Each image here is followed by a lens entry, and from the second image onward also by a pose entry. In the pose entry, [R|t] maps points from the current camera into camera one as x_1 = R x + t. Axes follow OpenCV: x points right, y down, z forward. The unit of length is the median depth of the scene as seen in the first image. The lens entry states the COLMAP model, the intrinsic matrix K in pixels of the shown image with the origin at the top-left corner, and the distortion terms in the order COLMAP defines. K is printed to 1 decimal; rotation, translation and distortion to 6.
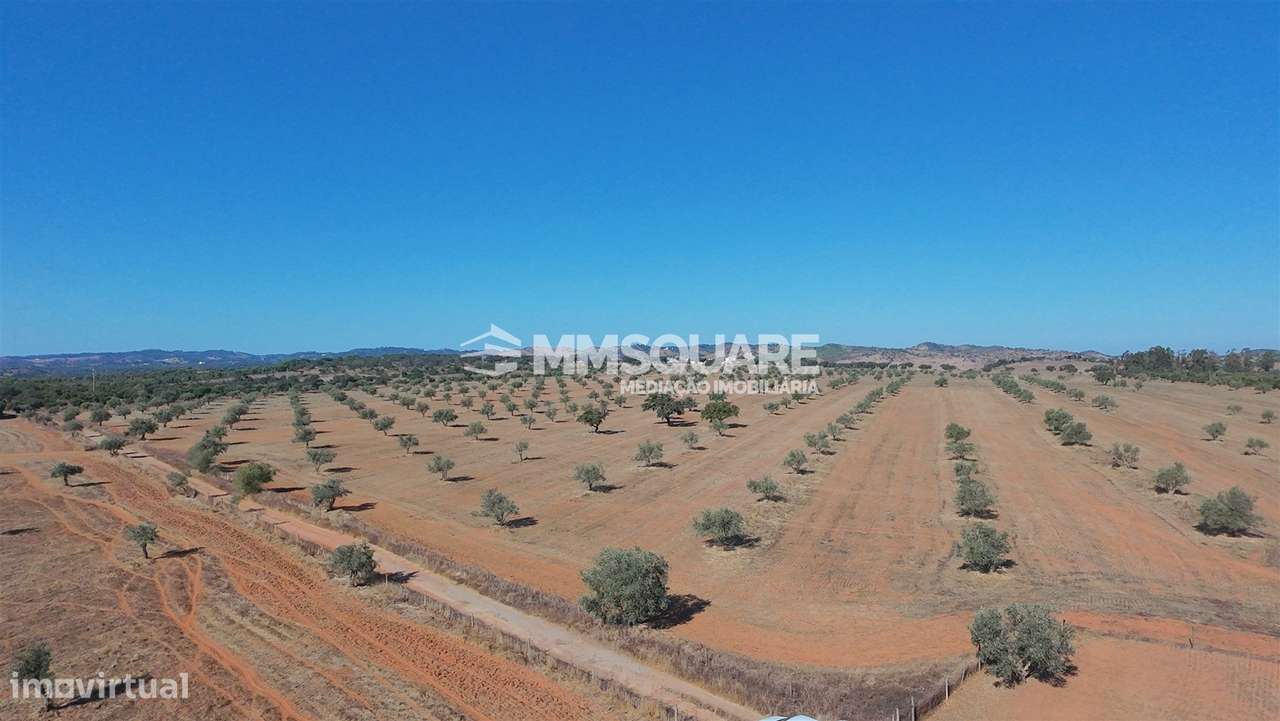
lens RADIAL K [[819.1, 0, 645.0], [0, 819.1, 358.3], [0, 0, 1]] dist [0.008158, -0.005420]
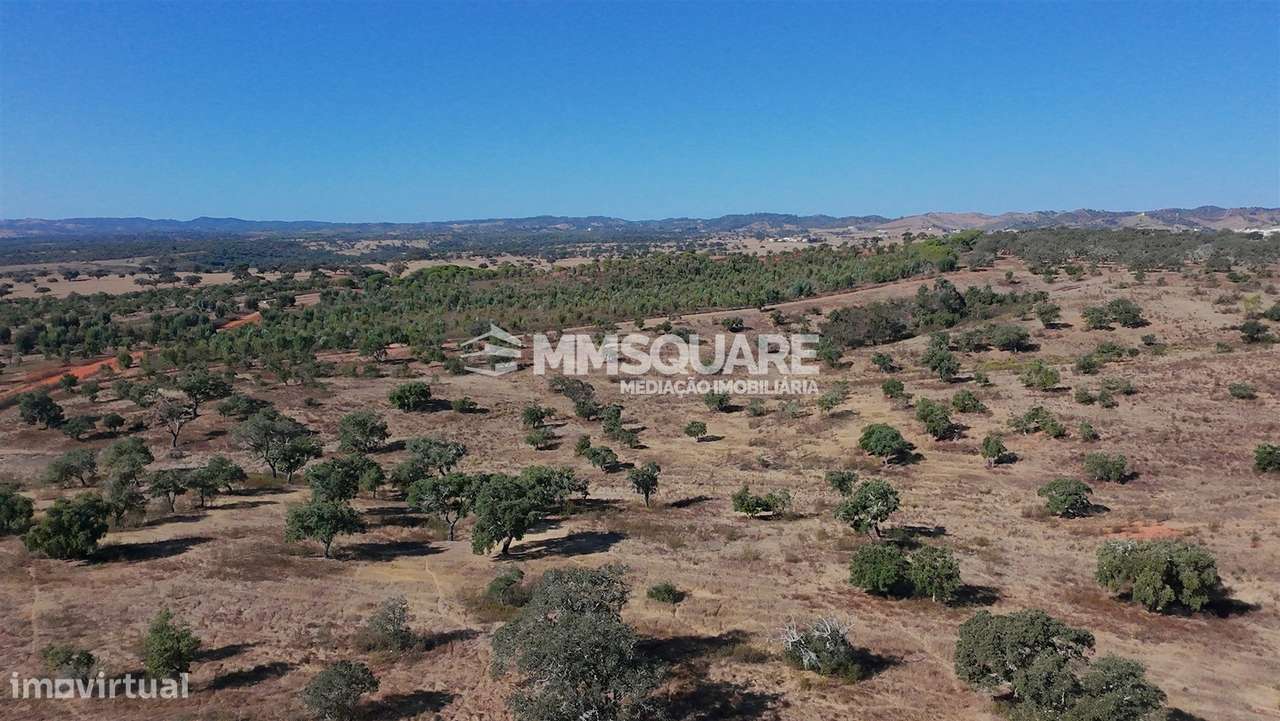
lens RADIAL K [[819.1, 0, 646.4], [0, 819.1, 356.2], [0, 0, 1]] dist [0.008158, -0.005420]
pose [[0.917883, 0.067387, -0.391089, -1.373754], [-0.004478, 0.987174, 0.159585, -0.028743], [0.396827, -0.144729, 0.906412, 1.727284]]
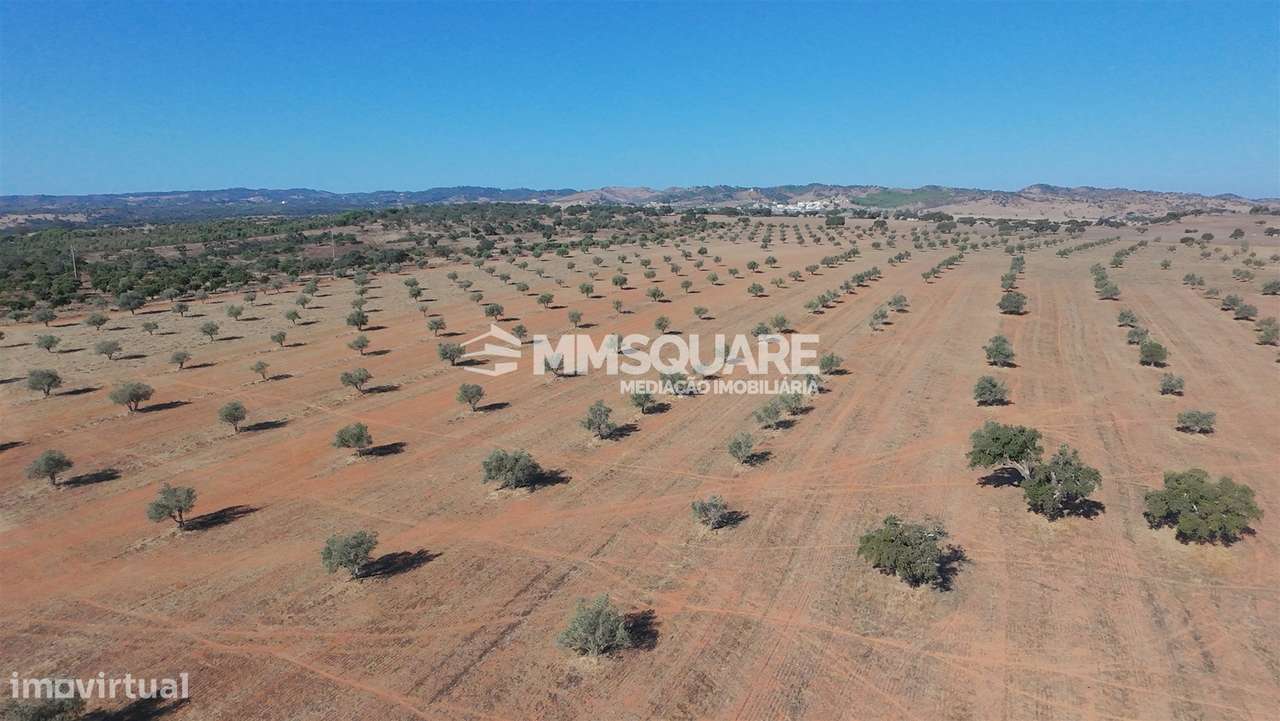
lens RADIAL K [[819.1, 0, 648.3], [0, 819.1, 351.7], [0, 0, 1]] dist [0.008158, -0.005420]
pose [[0.995967, 0.020958, -0.087241, -0.101909], [-0.004421, 0.982619, 0.185583, -0.055650], [0.089614, -0.184449, 0.978748, 0.449410]]
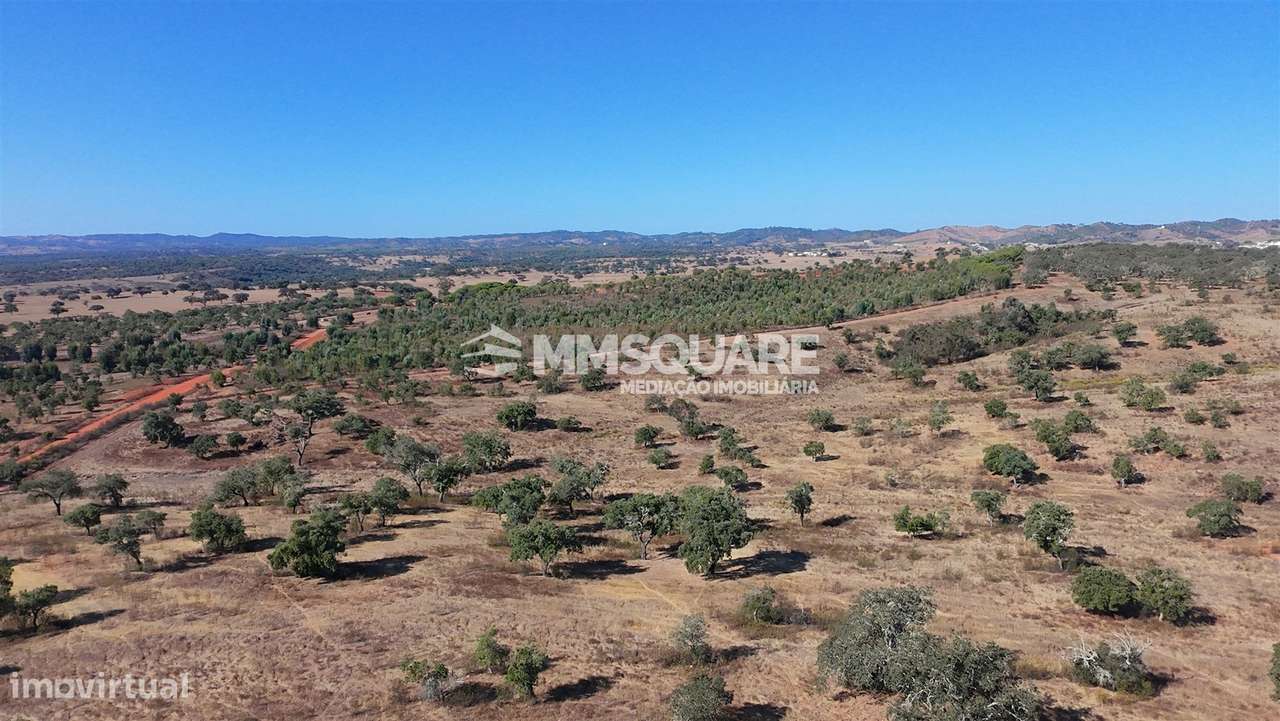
lens RADIAL K [[819.1, 0, 645.5], [0, 819.1, 358.0], [0, 0, 1]] dist [0.008158, -0.005420]
pose [[0.911850, 0.060624, -0.406022, -1.444766], [-0.001088, 0.989389, 0.145284, -0.037115], [0.410522, -0.132035, 0.902241, 1.679130]]
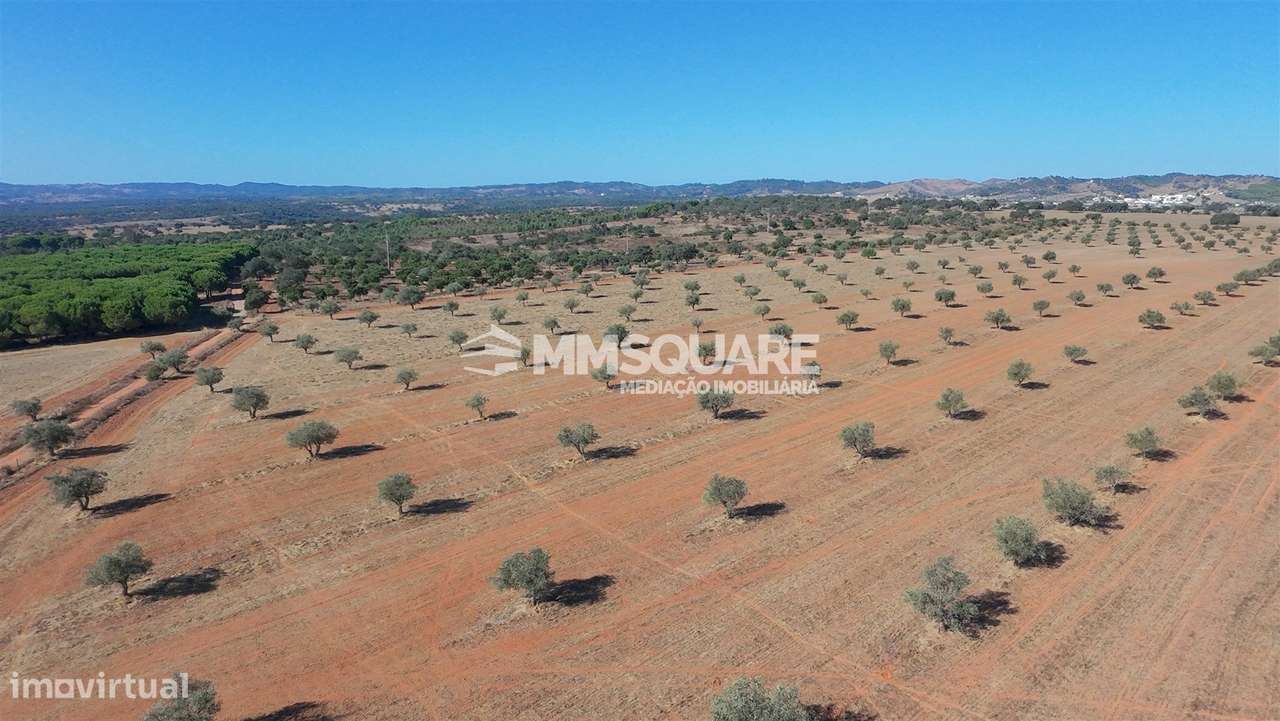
lens RADIAL K [[819.1, 0, 648.8], [0, 819.1, 357.2], [0, 0, 1]] dist [0.008158, -0.005420]
pose [[0.901093, 0.092245, -0.423700, -0.144686], [-0.005164, 0.979325, 0.202229, -0.053941], [0.433594, -0.180040, 0.882939, 0.620640]]
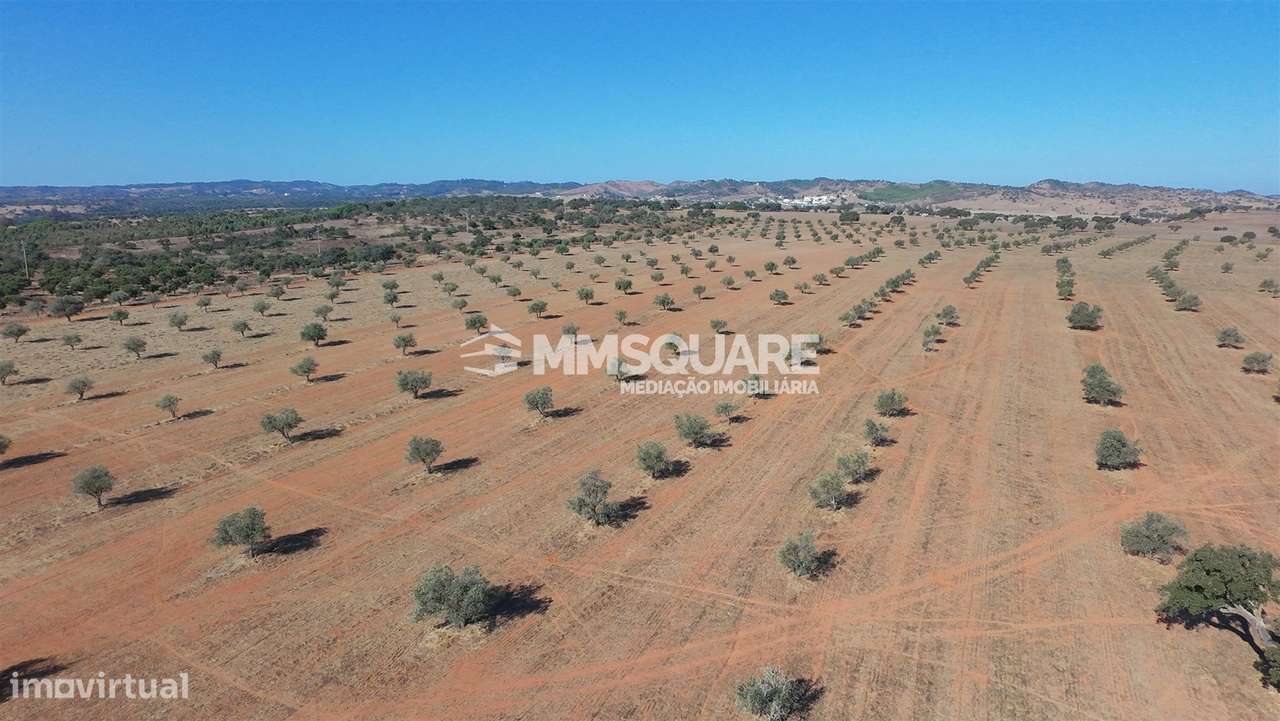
lens RADIAL K [[819.1, 0, 647.6], [0, 819.1, 352.3], [0, 0, 1]] dist [0.008158, -0.005420]
pose [[0.995386, 0.027122, -0.092038, -0.116323], [-0.008835, 0.981050, 0.193553, -0.055051], [0.095543, -0.191847, 0.976763, 0.564878]]
